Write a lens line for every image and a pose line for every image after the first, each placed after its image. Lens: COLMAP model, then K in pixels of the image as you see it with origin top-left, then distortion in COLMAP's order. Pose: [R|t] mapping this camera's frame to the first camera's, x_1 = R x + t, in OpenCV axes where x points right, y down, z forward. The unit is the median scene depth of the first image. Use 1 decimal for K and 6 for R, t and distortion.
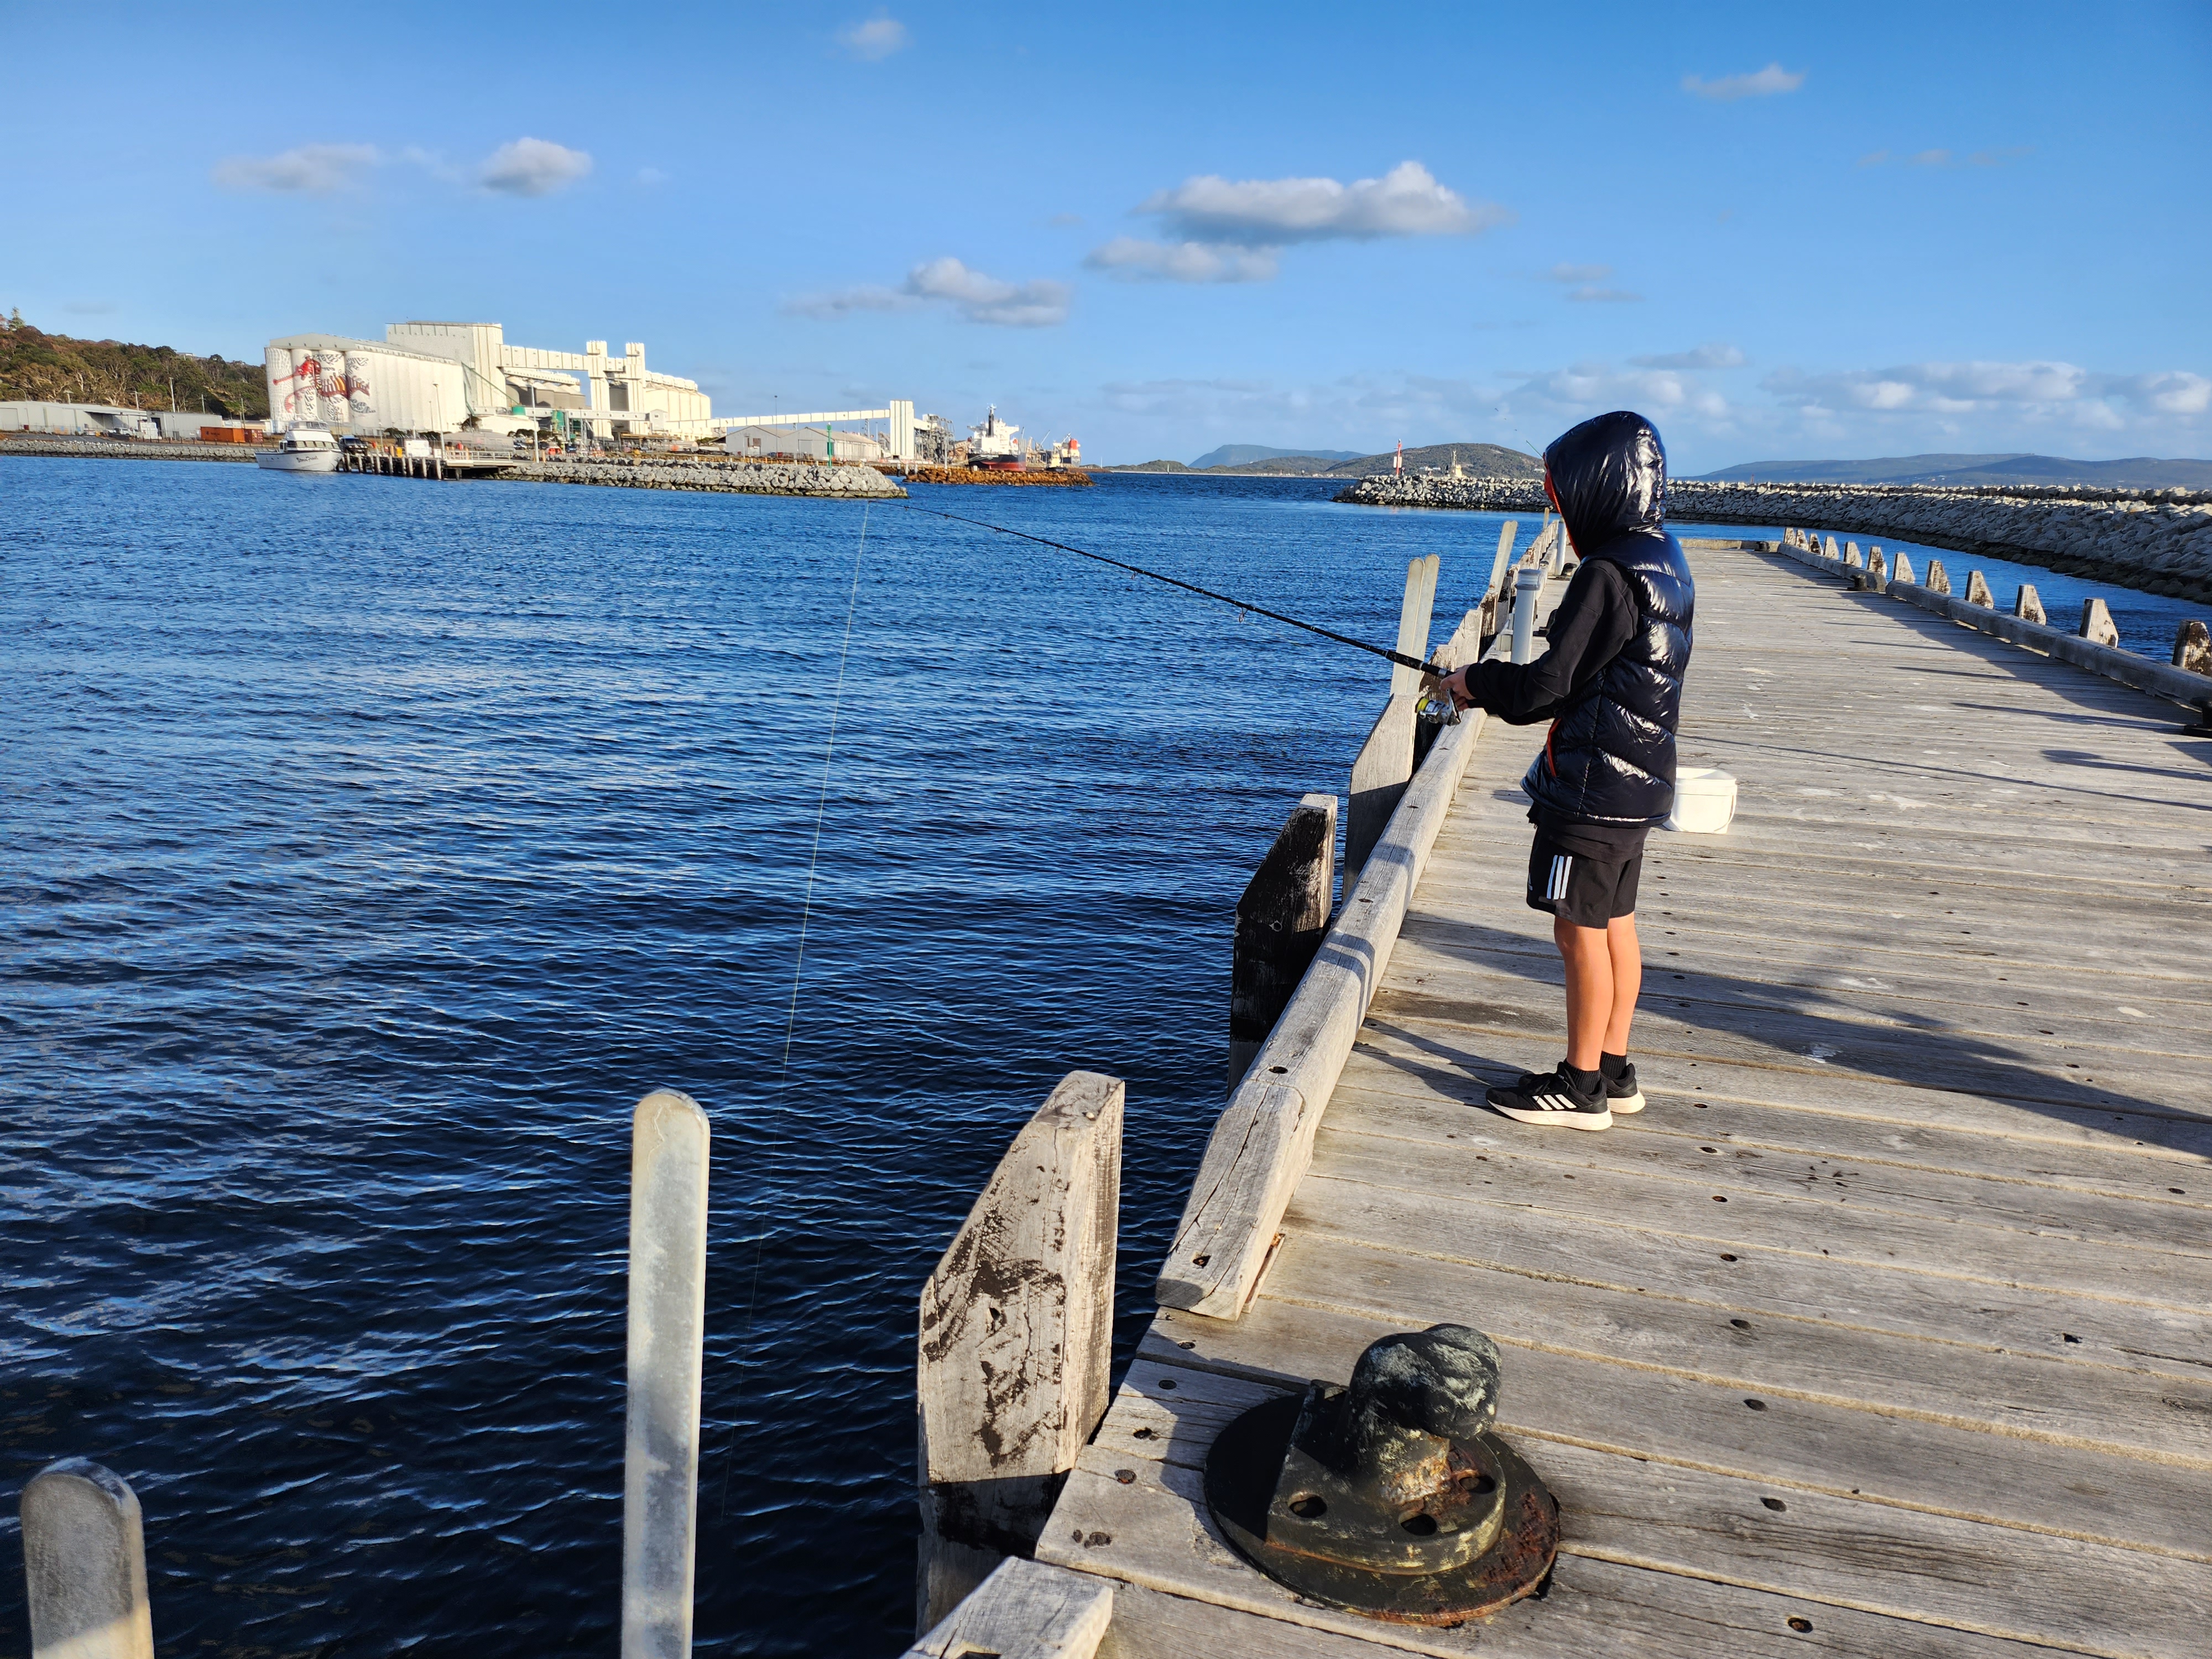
lens RADIAL K [[1521.7, 0, 1106.0], [0, 1521.7, 829.5], [0, 0, 1]] dist [0.071246, -0.070640]
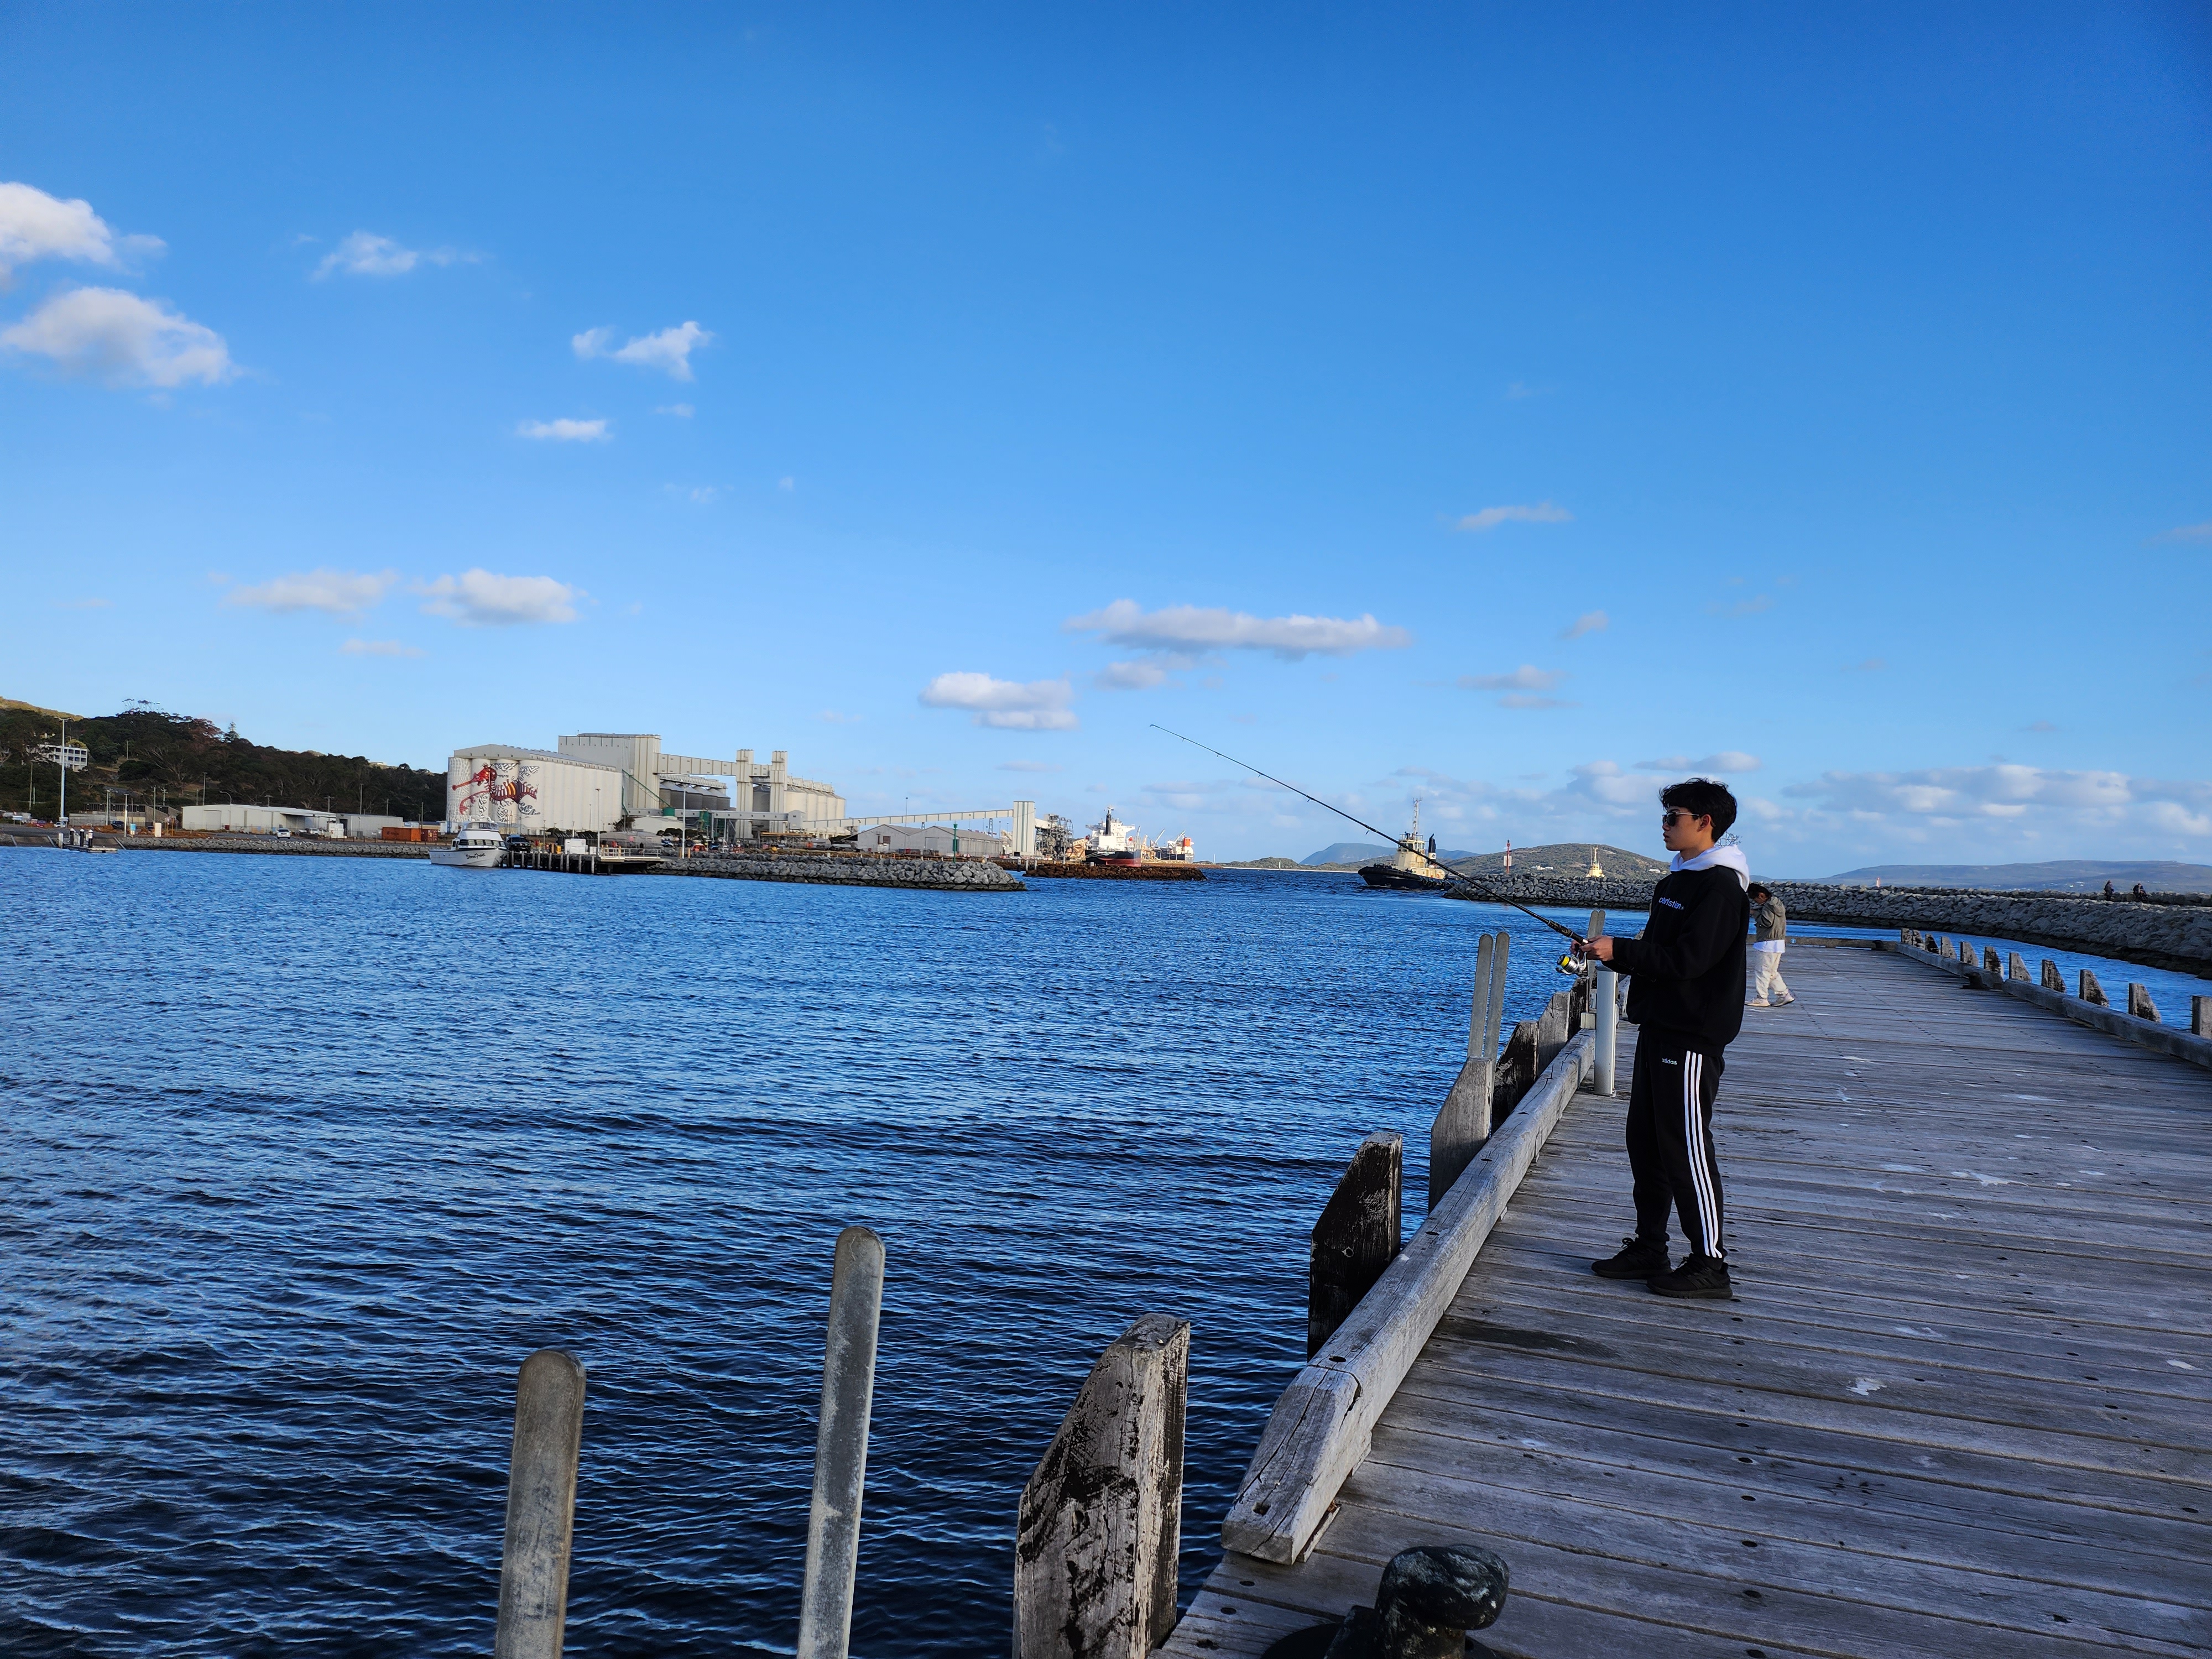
lens RADIAL K [[1521.7, 0, 1106.0], [0, 1521.7, 829.5], [0, 0, 1]] dist [0.071246, -0.070640]
pose [[0.997241, 0.003446, -0.074155, 0.018258], [-0.022052, 0.967584, -0.251584, 0.049884], [0.070884, 0.252525, 0.964990, -0.153874]]
